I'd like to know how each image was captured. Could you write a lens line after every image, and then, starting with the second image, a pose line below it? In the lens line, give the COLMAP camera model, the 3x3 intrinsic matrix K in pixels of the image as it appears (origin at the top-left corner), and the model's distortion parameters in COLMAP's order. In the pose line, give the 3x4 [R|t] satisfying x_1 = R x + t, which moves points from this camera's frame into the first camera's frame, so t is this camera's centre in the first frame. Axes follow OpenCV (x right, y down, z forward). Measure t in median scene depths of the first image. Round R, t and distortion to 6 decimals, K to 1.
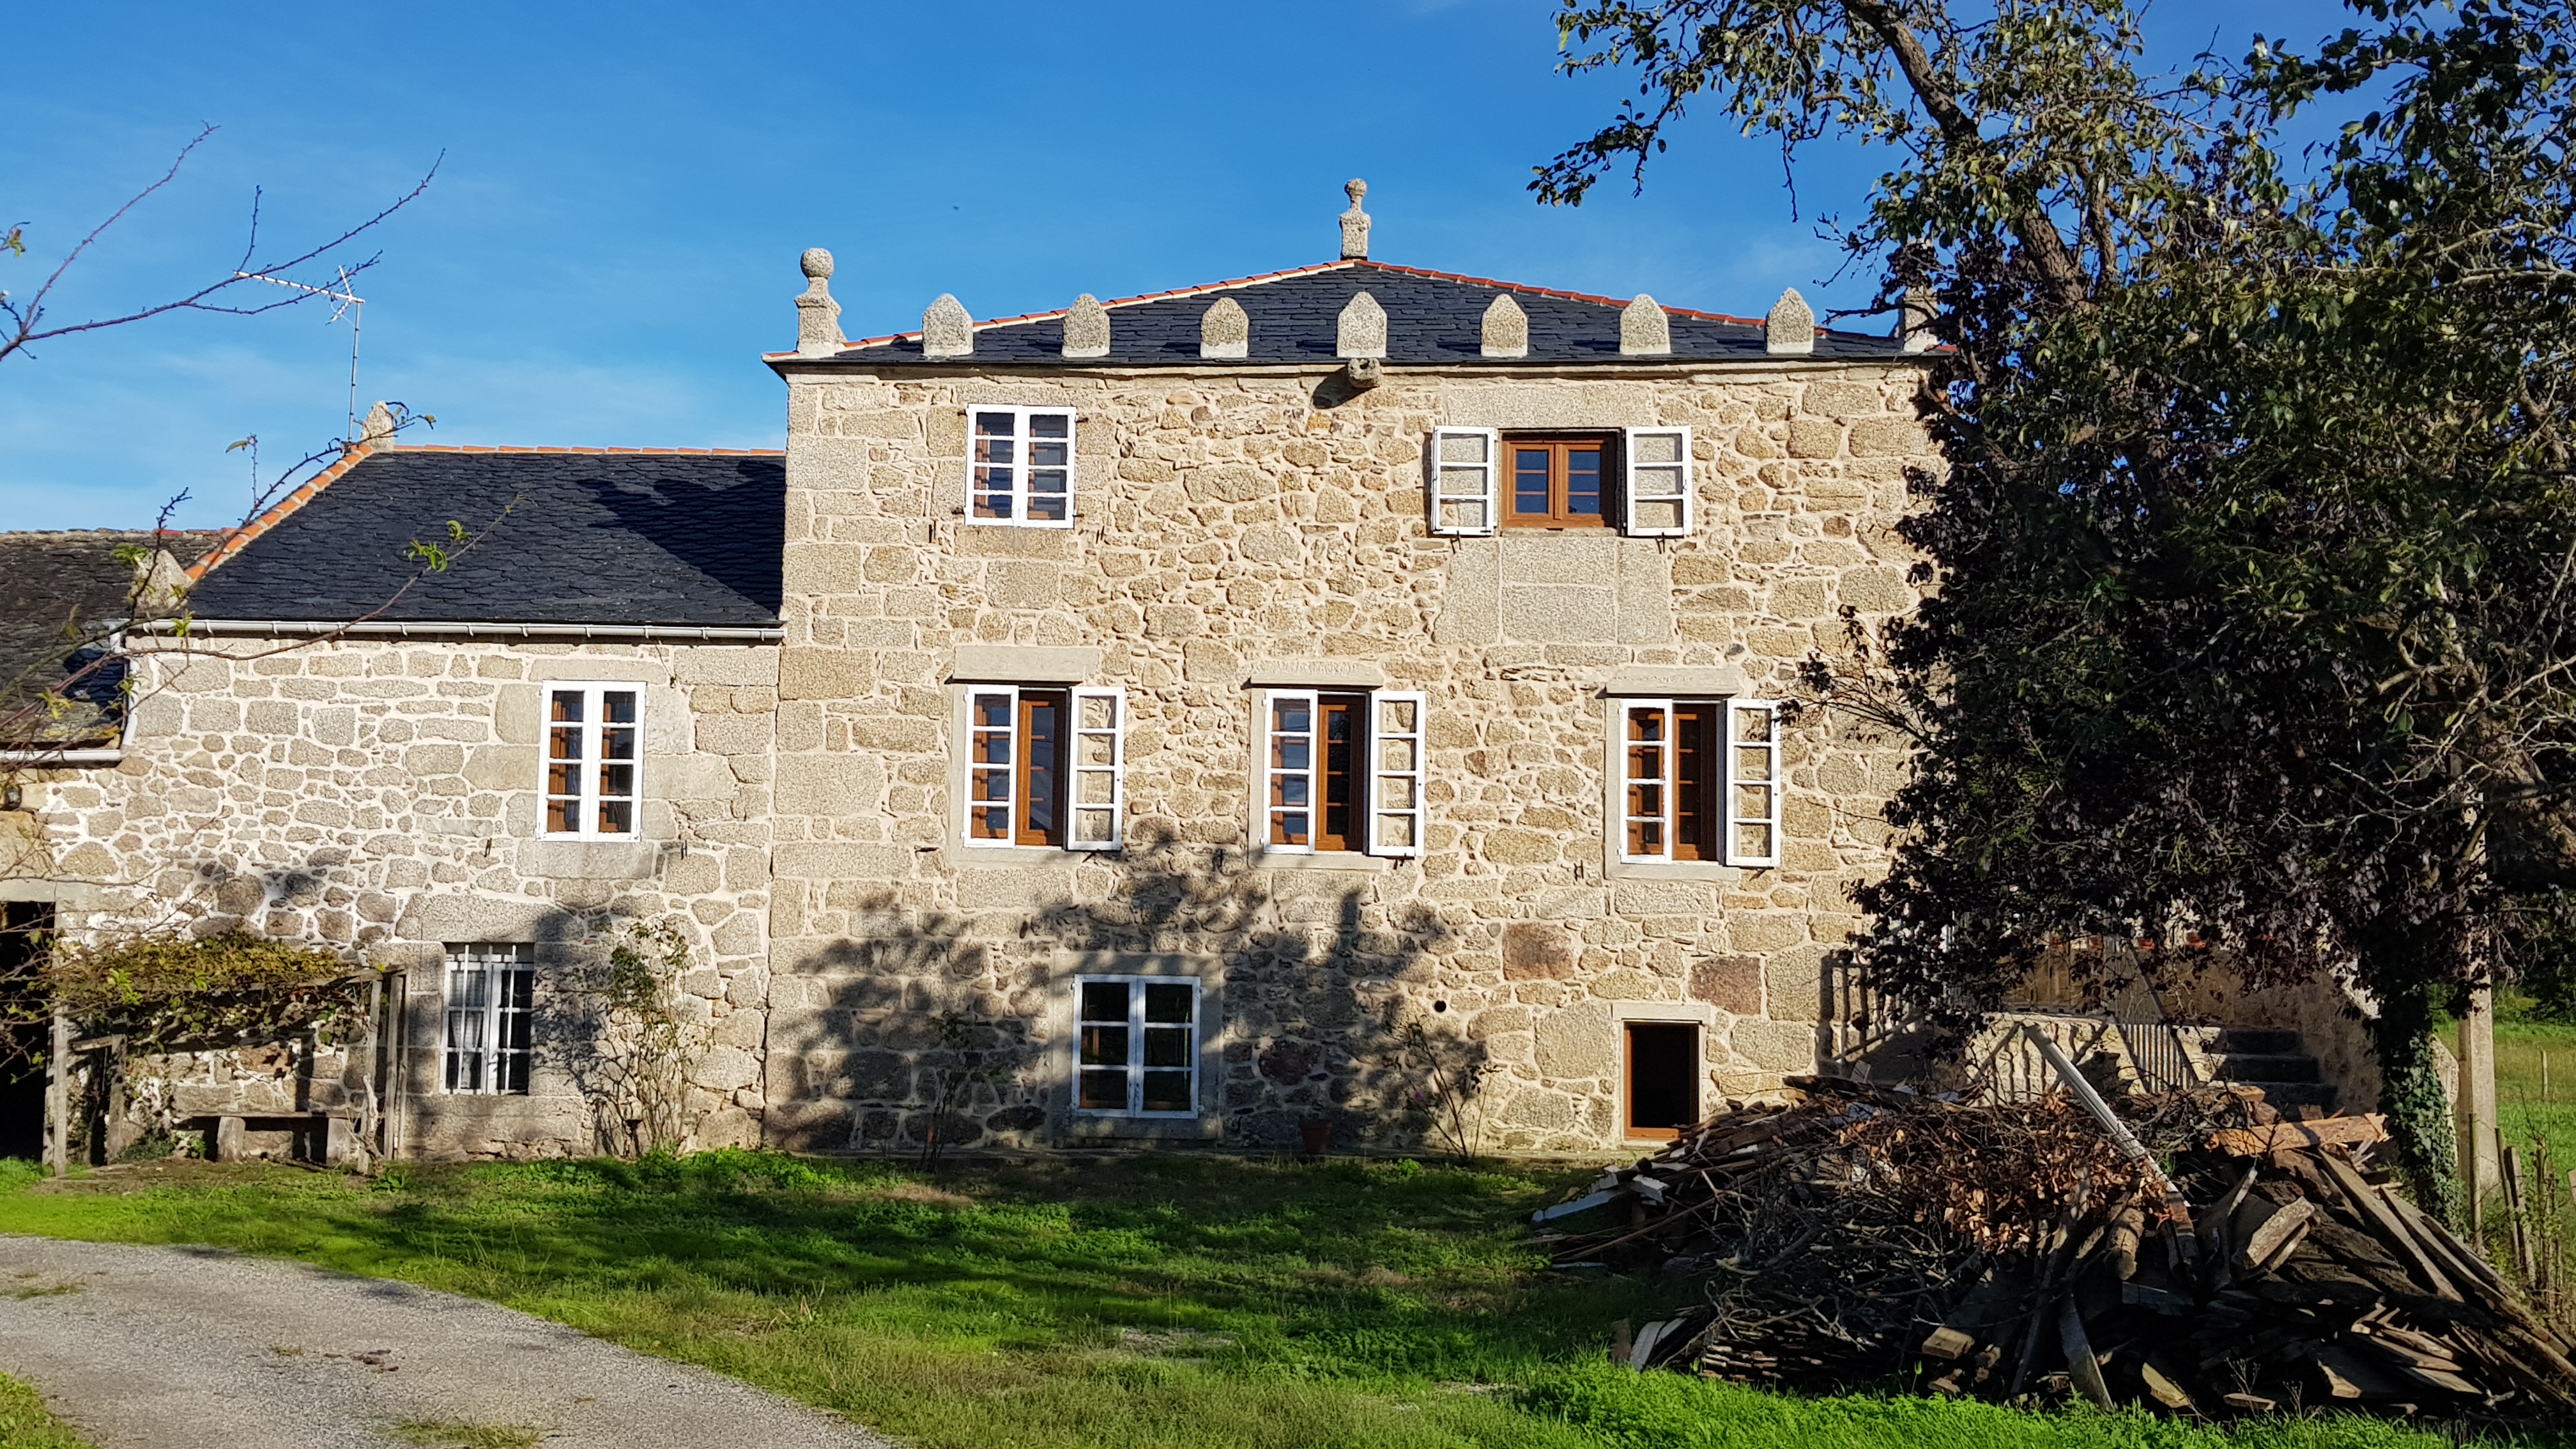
lens RADIAL K [[2773.6, 0, 1229.5], [0, 2773.6, 669.3], [0, 0, 1]] dist [0.165684, -0.488243]
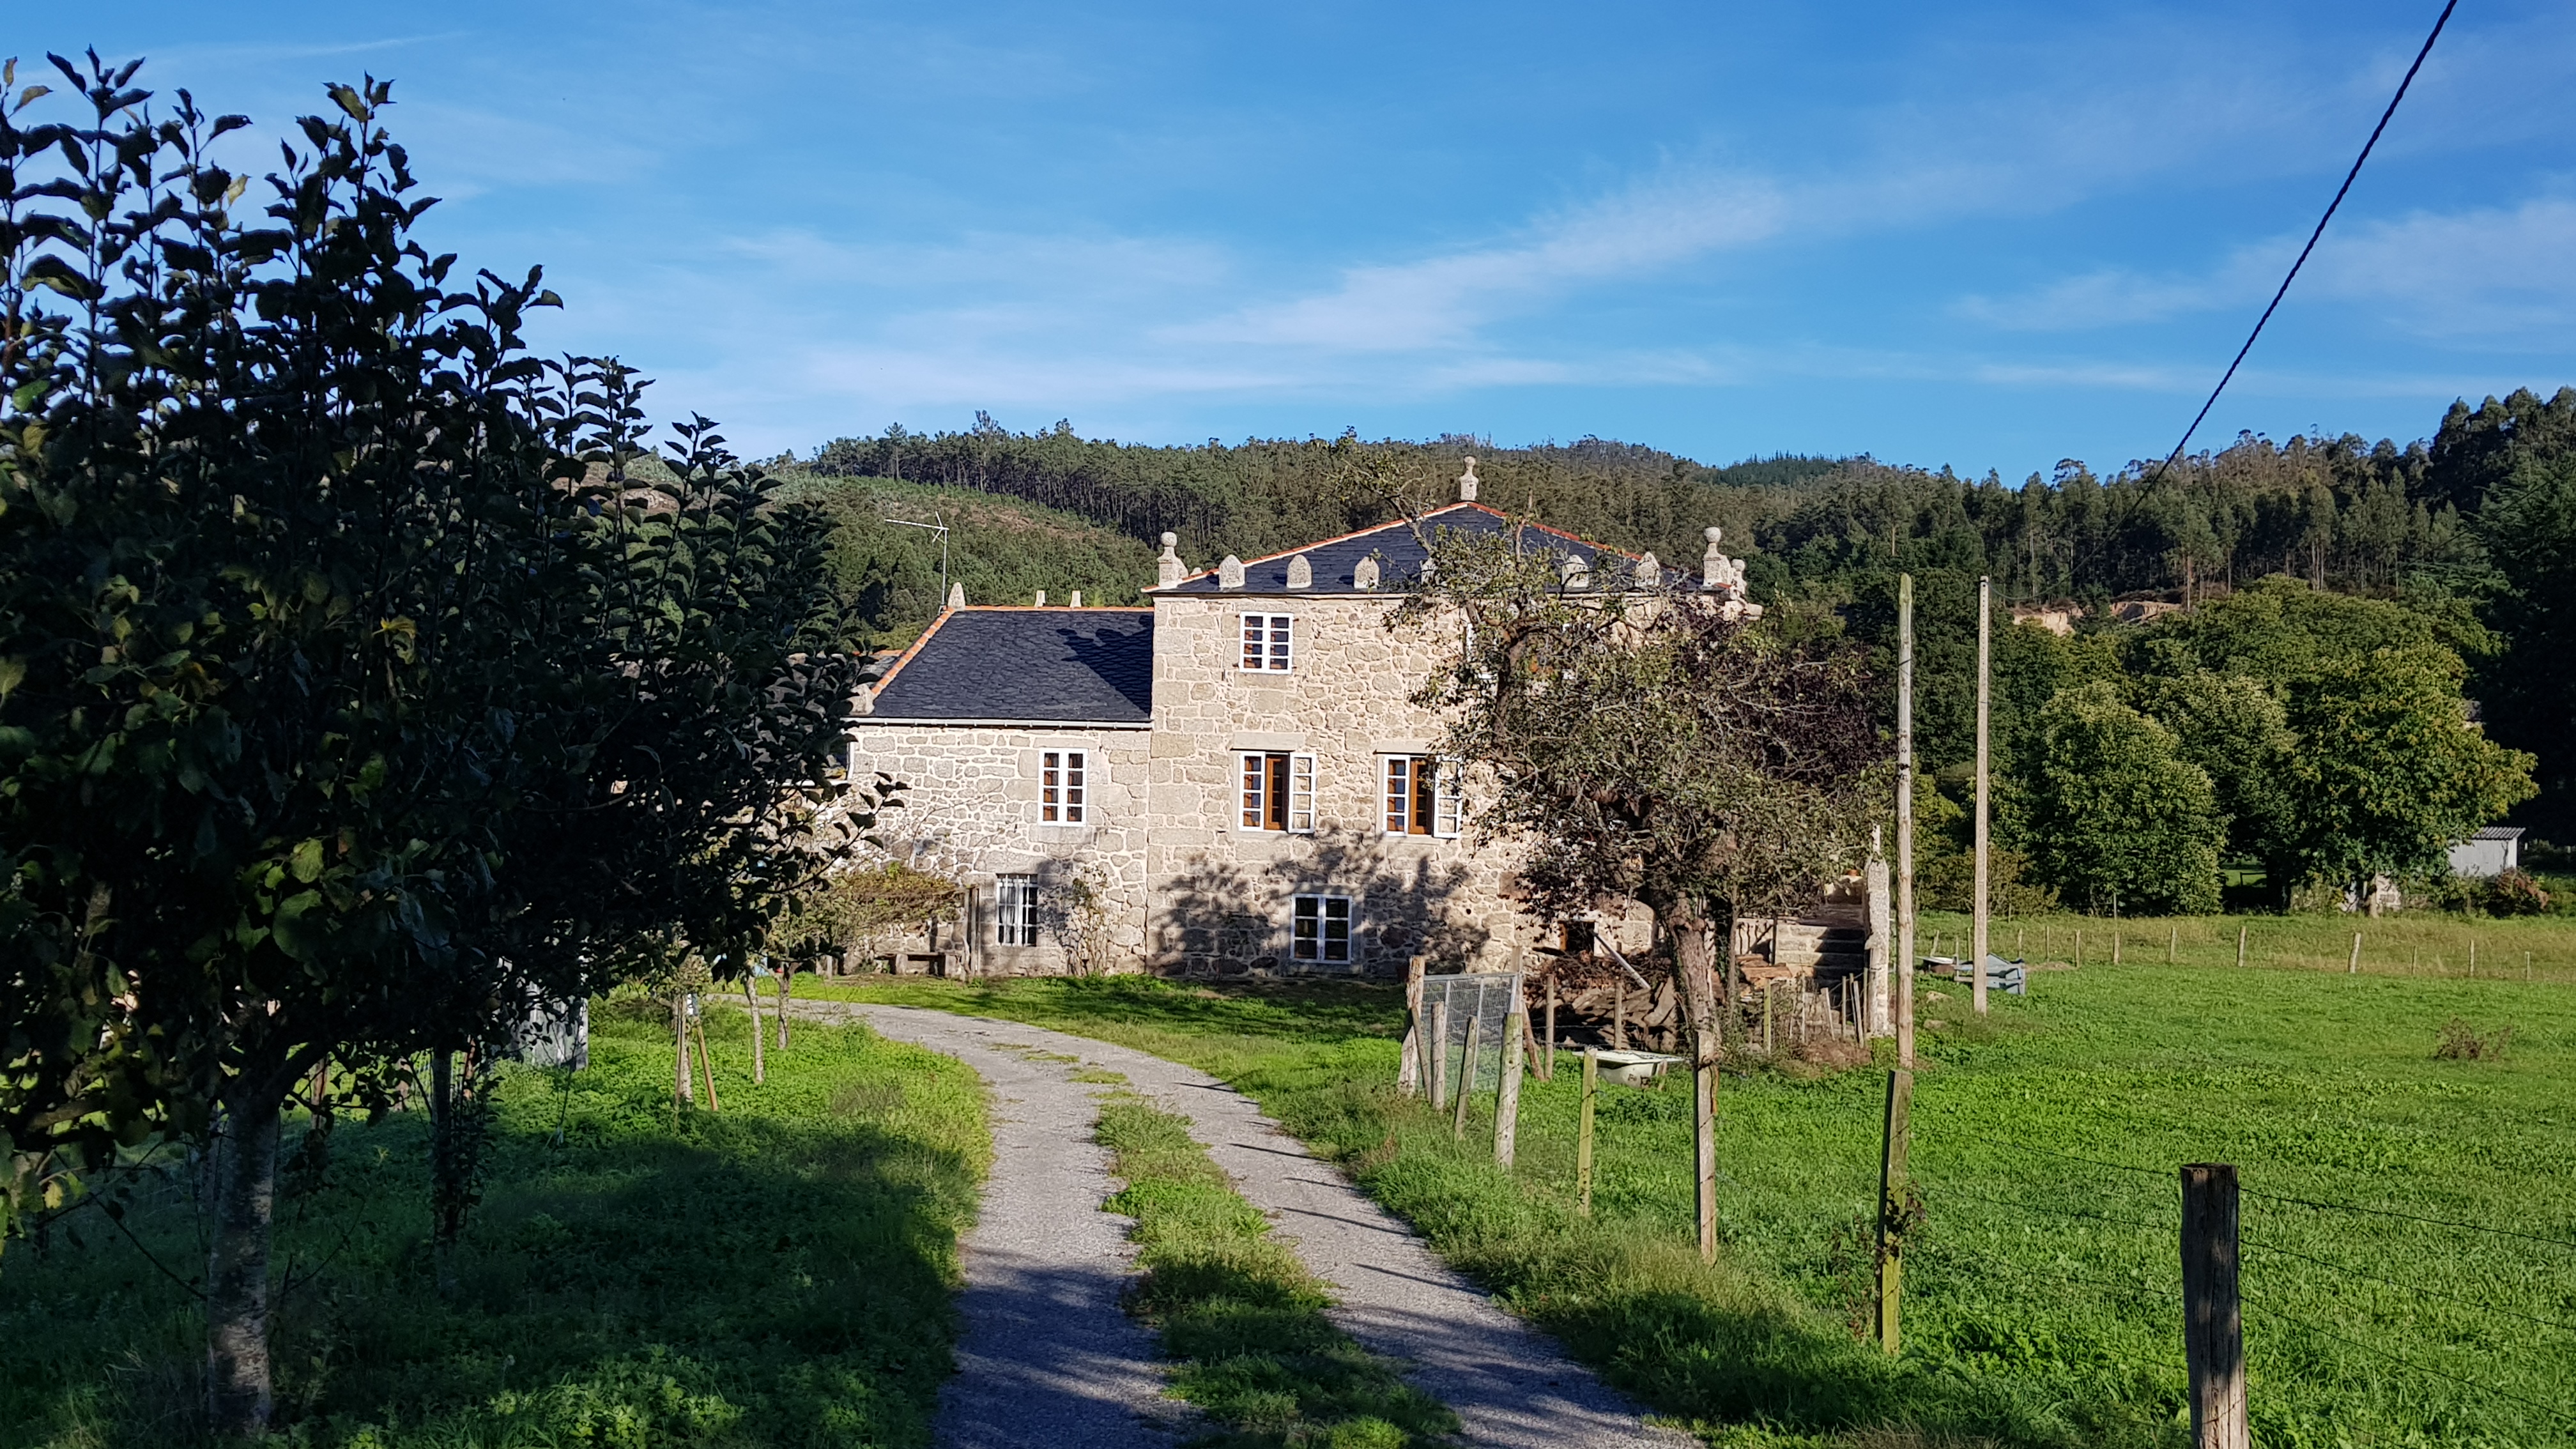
lens RADIAL K [[2773.6, 0, 1229.5], [0, 2773.6, 669.3], [0, 0, 1]] dist [0.165684, -0.488243]
pose [[0.983983, -0.001790, -0.178251, 0.263722], [0.010245, 0.998865, 0.046526, -0.151122], [0.177966, -0.047607, 0.982884, -1.010011]]
